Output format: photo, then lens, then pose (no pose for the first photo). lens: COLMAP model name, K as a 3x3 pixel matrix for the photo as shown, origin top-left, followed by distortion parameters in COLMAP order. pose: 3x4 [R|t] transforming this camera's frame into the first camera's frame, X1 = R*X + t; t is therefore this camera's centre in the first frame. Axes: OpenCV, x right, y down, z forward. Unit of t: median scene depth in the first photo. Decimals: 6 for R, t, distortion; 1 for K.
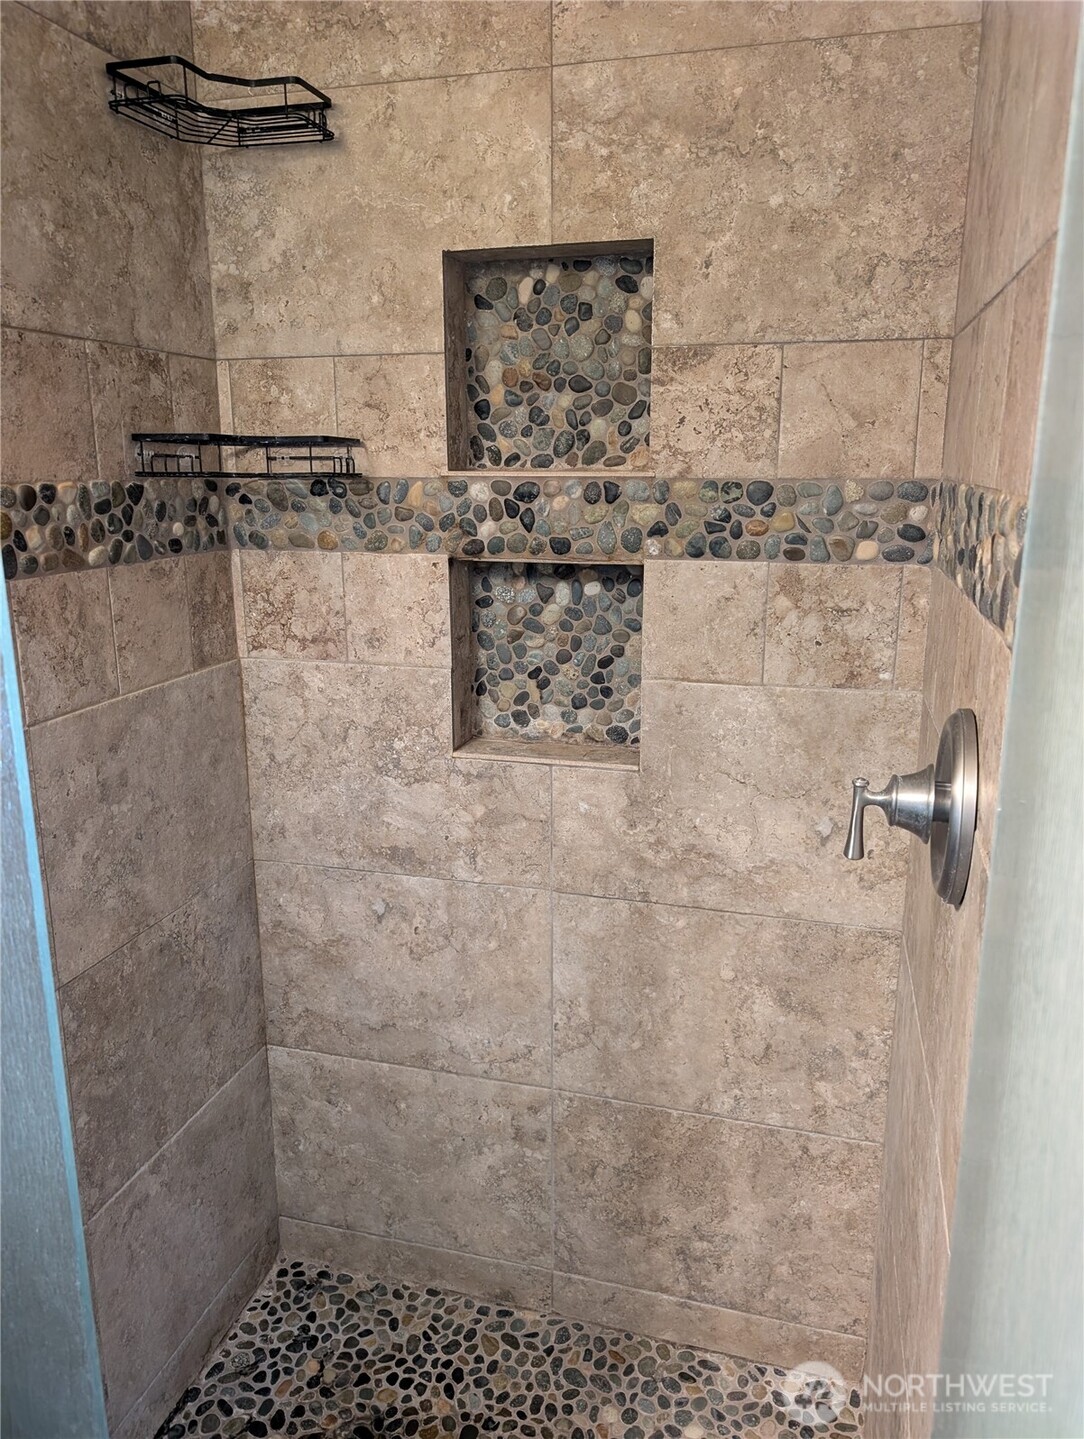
lens RADIAL K [[1060.9, 0, 545.9], [0, 1060.9, 714.7], [0, 0, 1]] dist [0.013841, -0.007955]
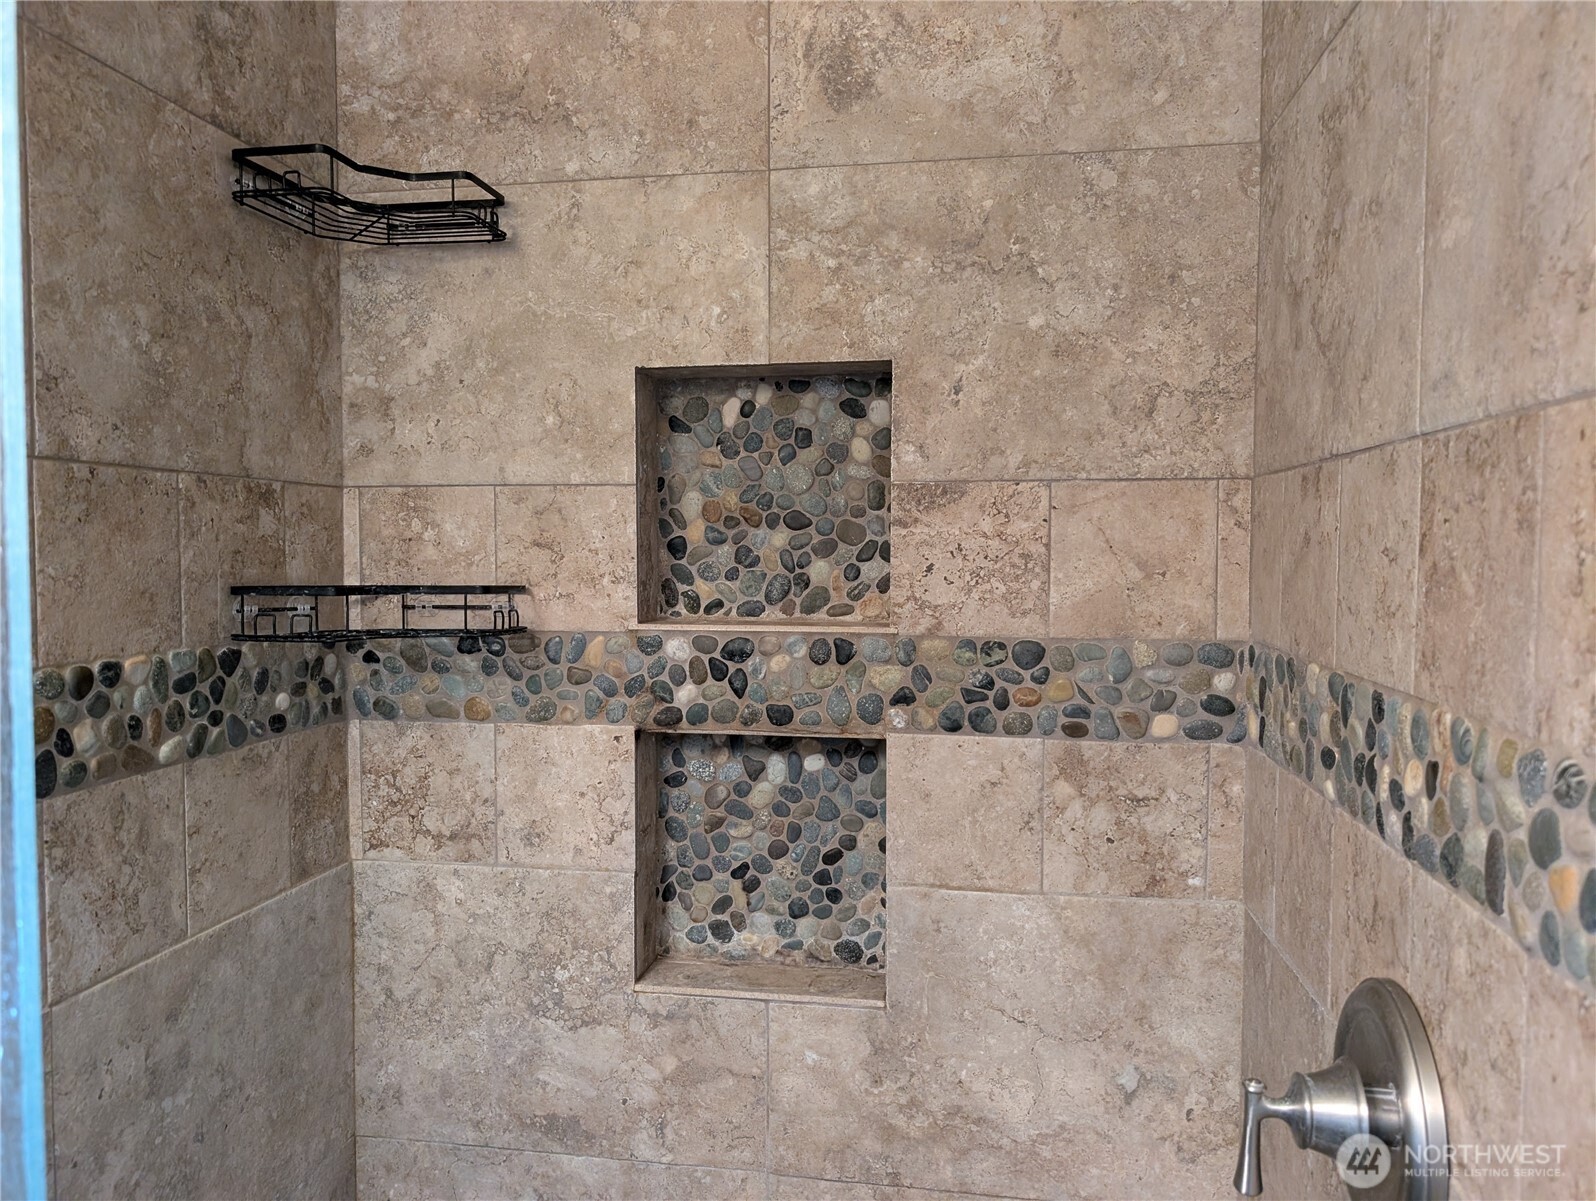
lens RADIAL K [[1185.9, 0, 793.3], [0, 1185.9, 605.1], [0, 0, 1]] dist [0.018322, -0.020395]
pose [[0.995259, -0.001814, 0.097244, -0.065097], [0.020510, 0.981257, -0.191610, -0.073800], [-0.095074, 0.192696, 0.976642, 0.118601]]
